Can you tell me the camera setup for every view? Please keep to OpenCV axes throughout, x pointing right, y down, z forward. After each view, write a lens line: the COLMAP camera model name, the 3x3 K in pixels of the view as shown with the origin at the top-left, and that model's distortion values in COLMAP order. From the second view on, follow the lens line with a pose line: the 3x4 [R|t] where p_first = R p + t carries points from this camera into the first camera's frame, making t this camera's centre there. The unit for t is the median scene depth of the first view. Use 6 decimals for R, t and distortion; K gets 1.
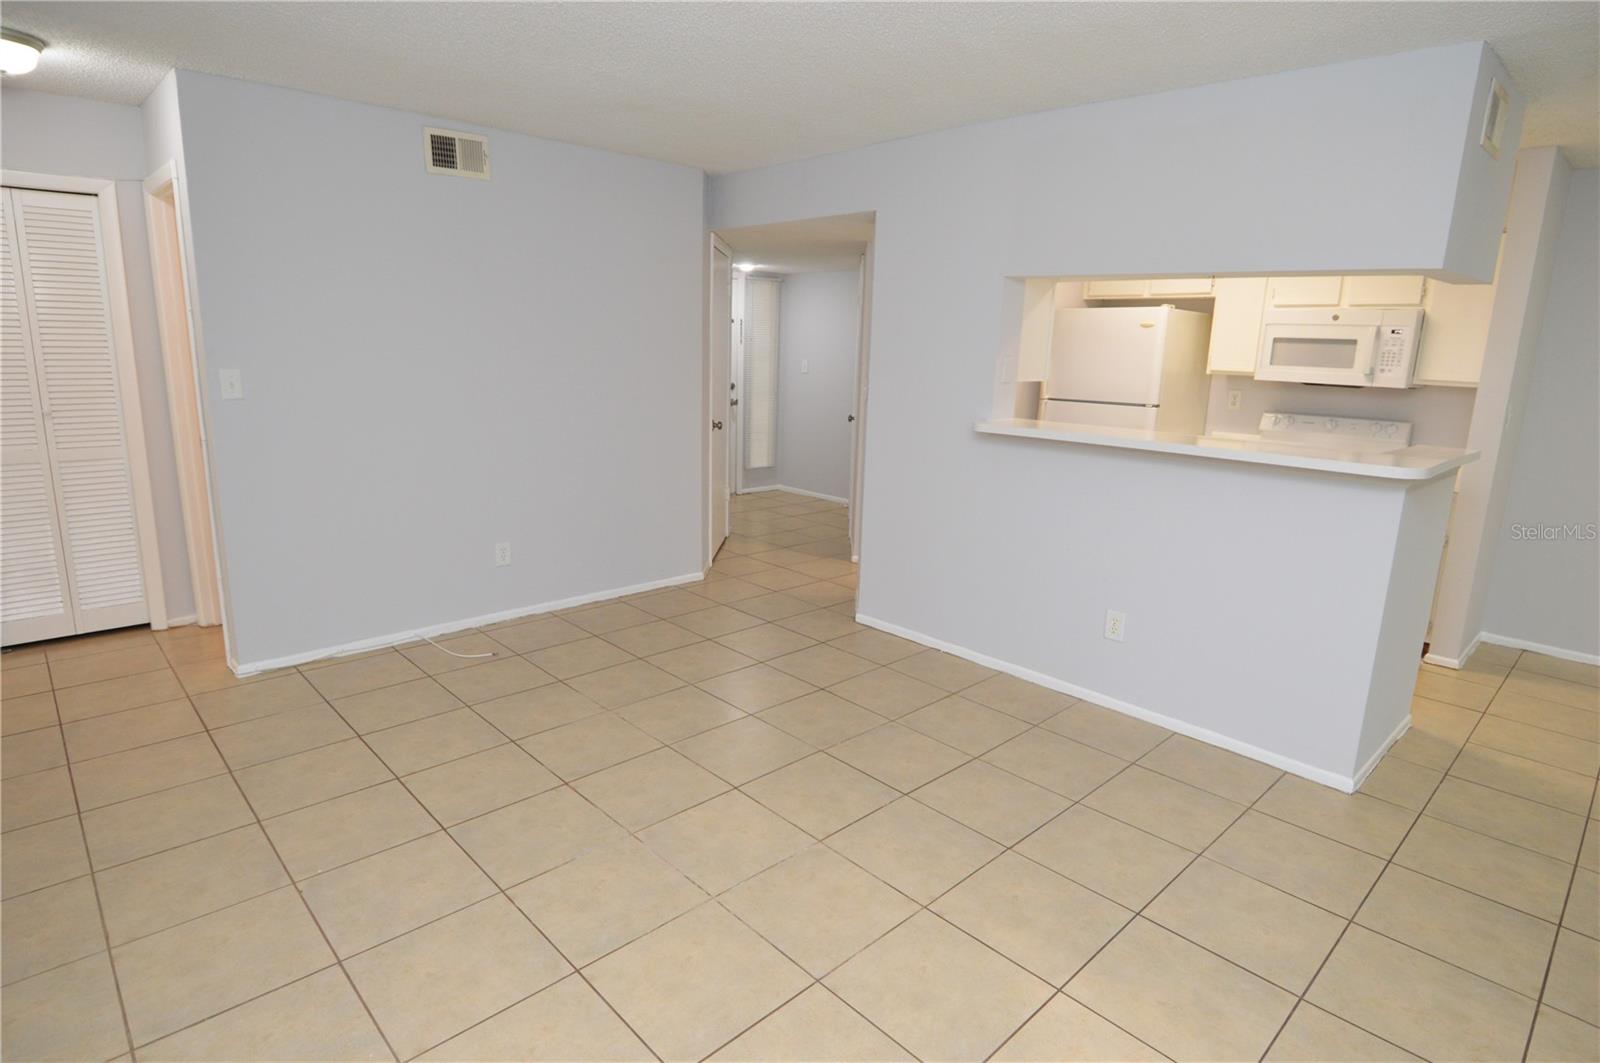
lens RADIAL K [[853.5, 0, 810.9], [0, 853.5, 521.5], [0, 0, 1]] dist [0.020359, -0.026811]
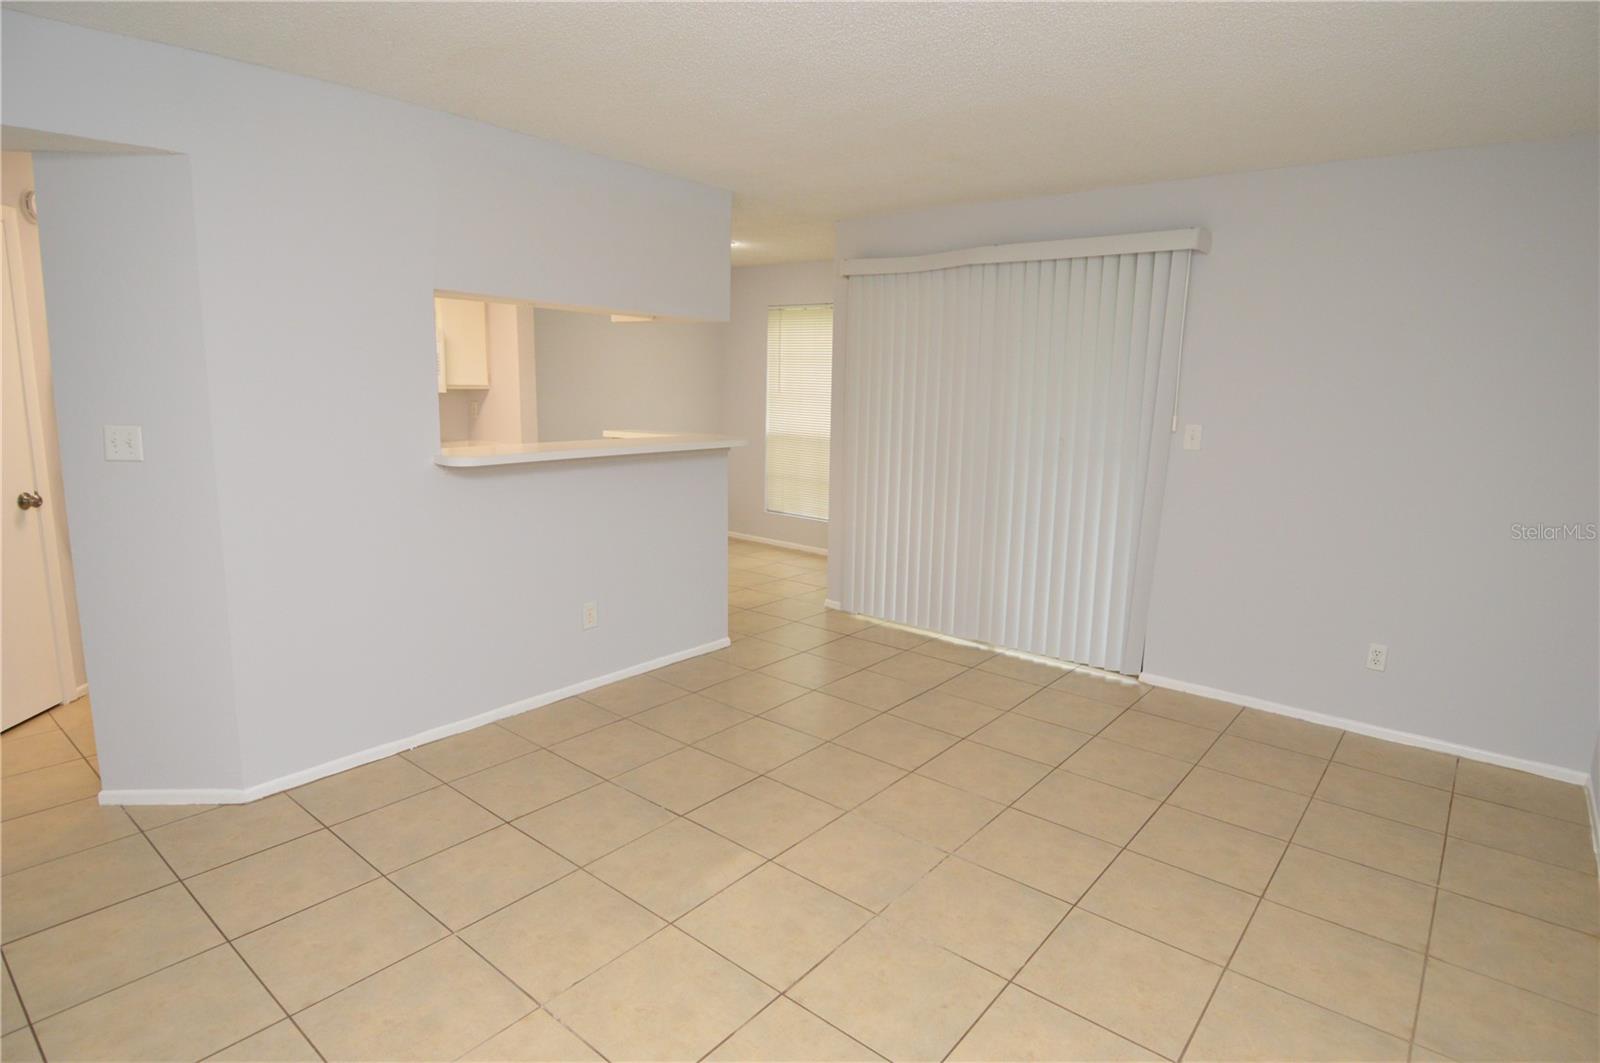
lens RADIAL K [[853.5, 0, 810.9], [0, 853.5, 521.5], [0, 0, 1]] dist [0.020359, -0.026811]
pose [[-0.116453, -0.201371, 0.972568, -0.579673], [0.184327, 0.957837, 0.220392, -0.147913], [-0.975942, 0.204936, -0.074425, 0.600690]]
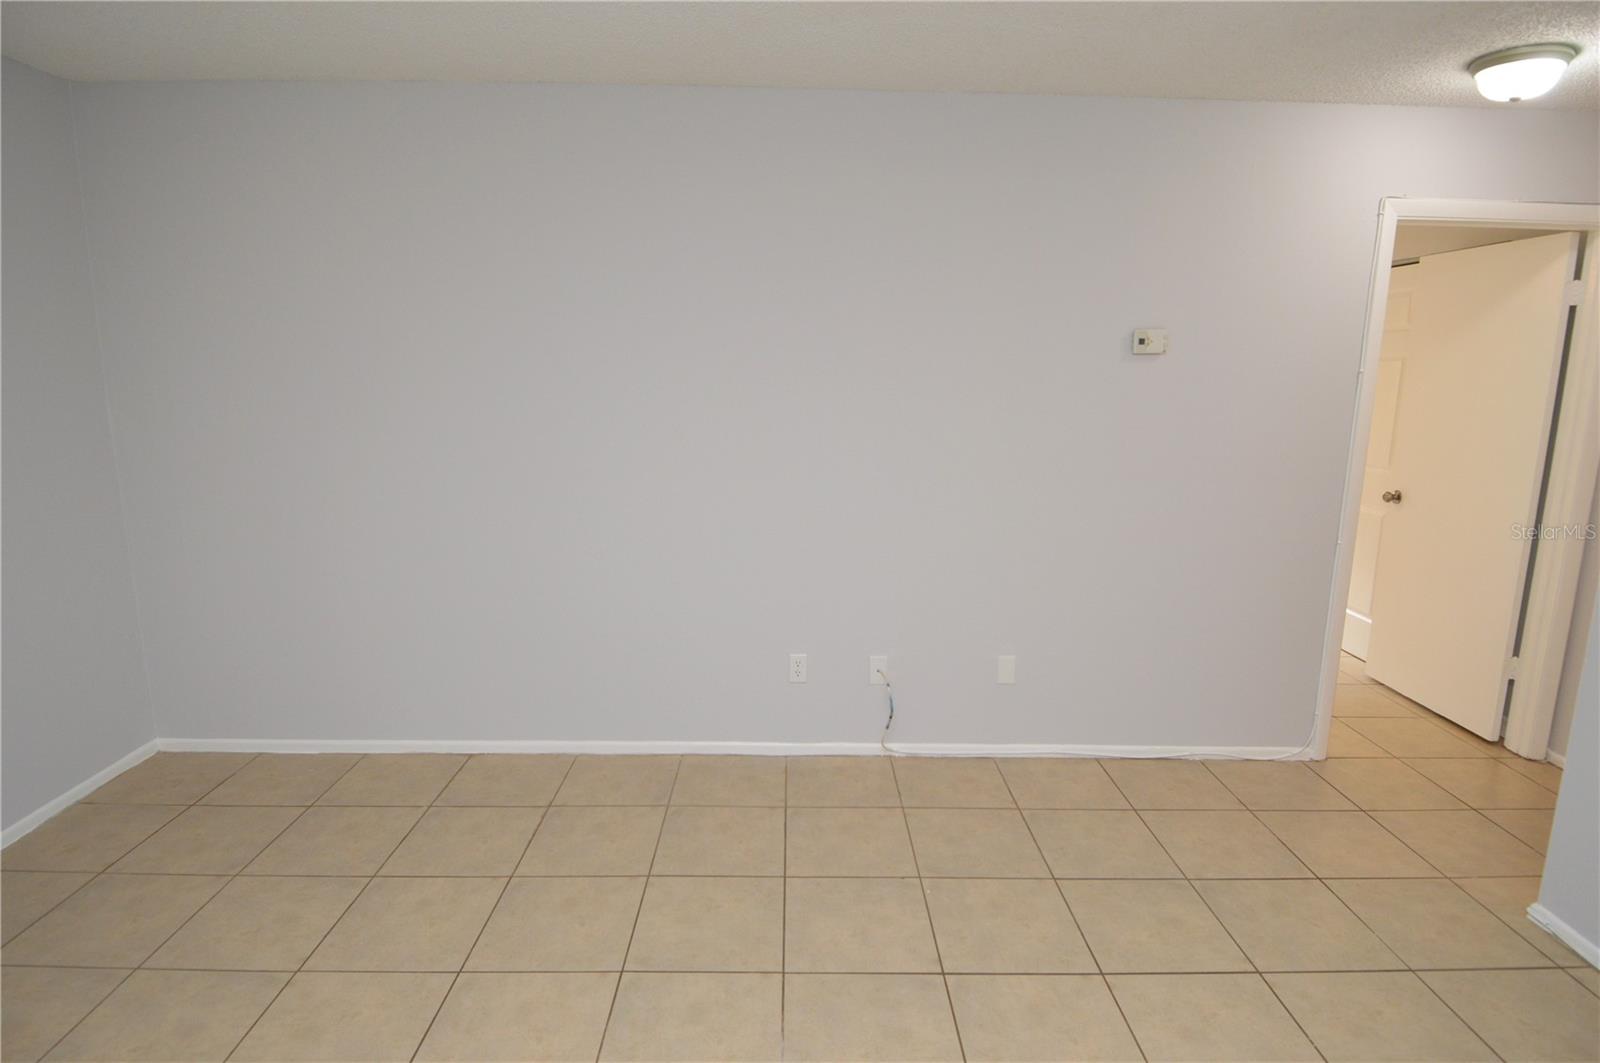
lens RADIAL K [[845.9, 0, 801.0], [0, 845.9, 526.3], [0, 0, 1]] dist [0.019297, -0.027609]
pose [[-0.682763, 0.096683, -0.724215, 0.128375], [-0.185865, 0.935615, 0.300132, -0.152321], [0.706604, 0.339525, -0.620833, 0.723503]]
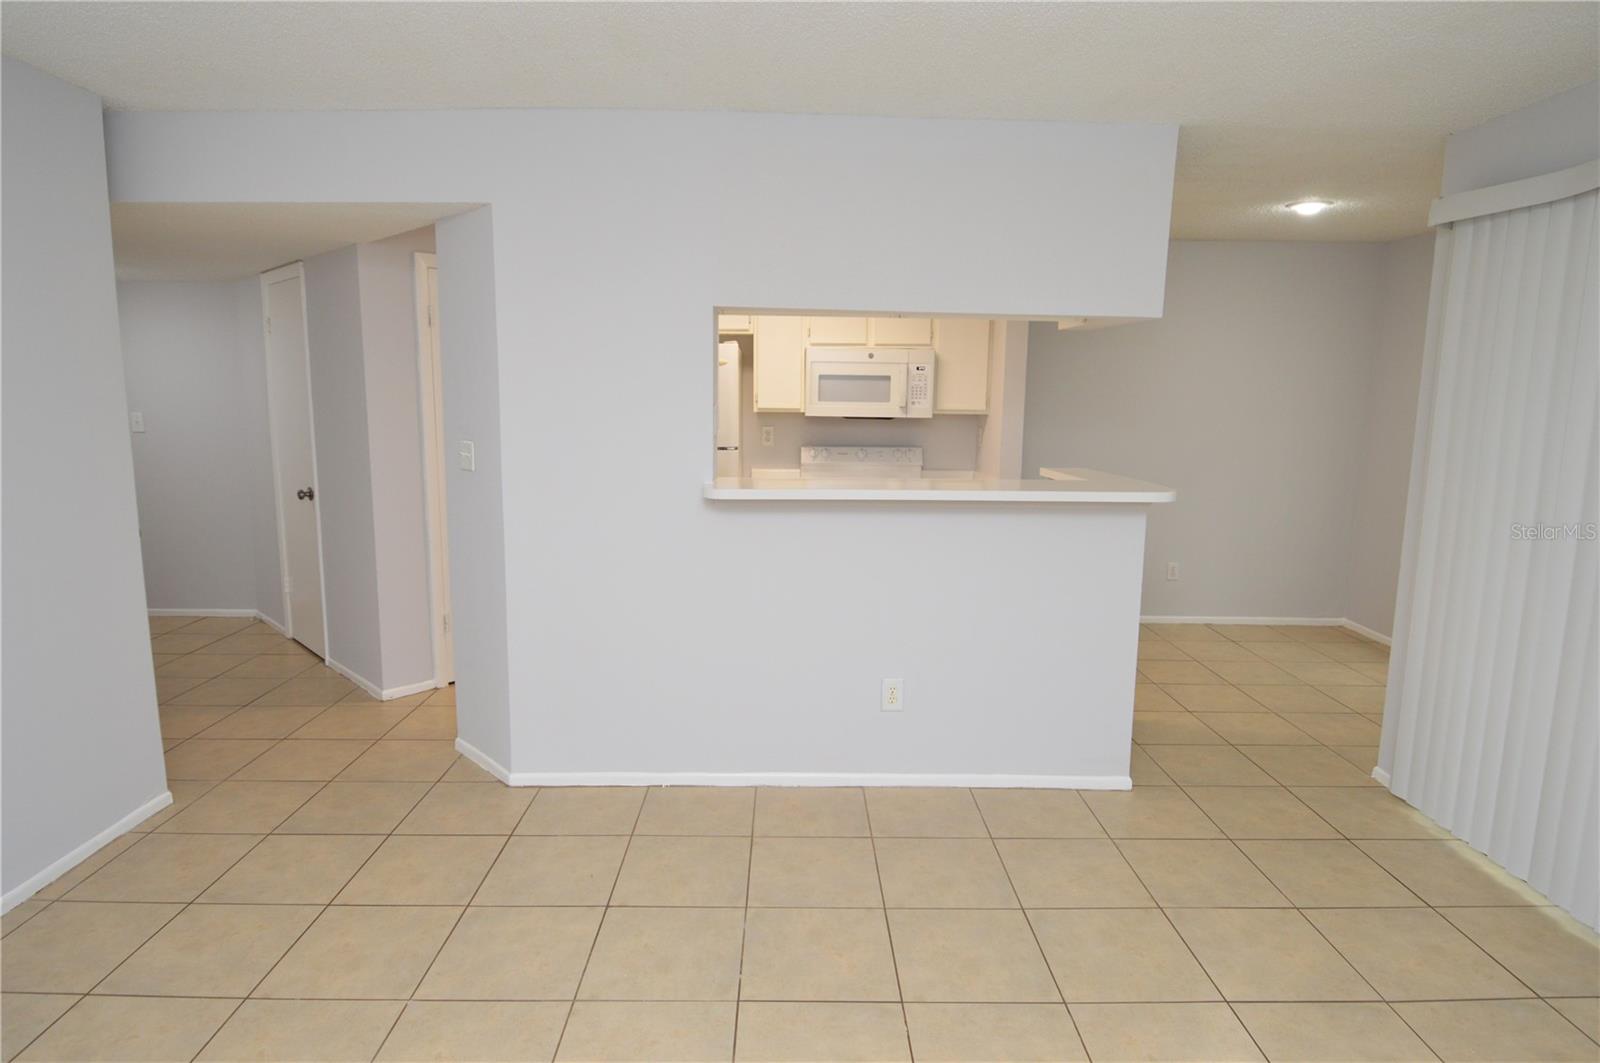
lens RADIAL K [[889.2, 0, 796.1], [0, 889.2, 520.0], [0, 0, 1]] dist [0.021939, -0.034260]
pose [[0.684698, -0.128368, 0.717433, -0.282186], [0.160395, 0.986773, 0.023483, -0.076258], [-0.710958, 0.098994, 0.696232, 0.310723]]
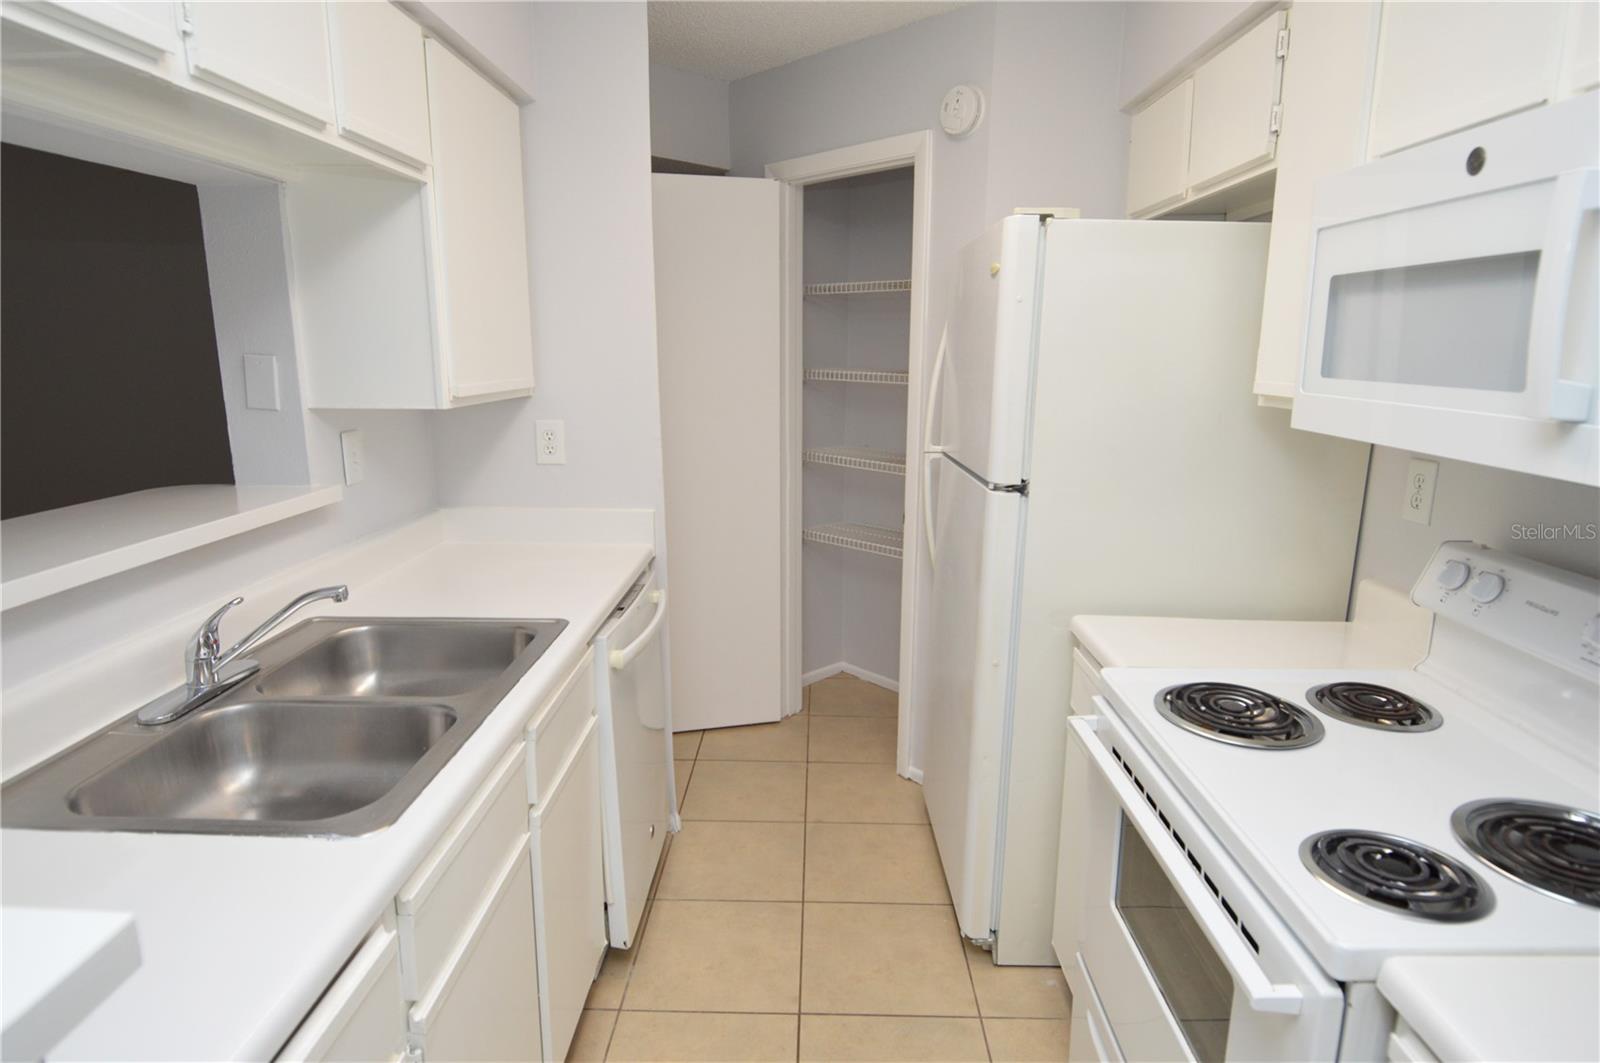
lens RADIAL K [[895.2, 0, 795.7], [0, 895.2, 518.7], [0, 0, 1]] dist [0.009407, -0.002084]
pose [[0.700386, 0.110220, -0.705203, 0.667115], [-0.135477, 0.990573, 0.020270, -0.128025], [0.700790, 0.081342, 0.708715, 0.723196]]
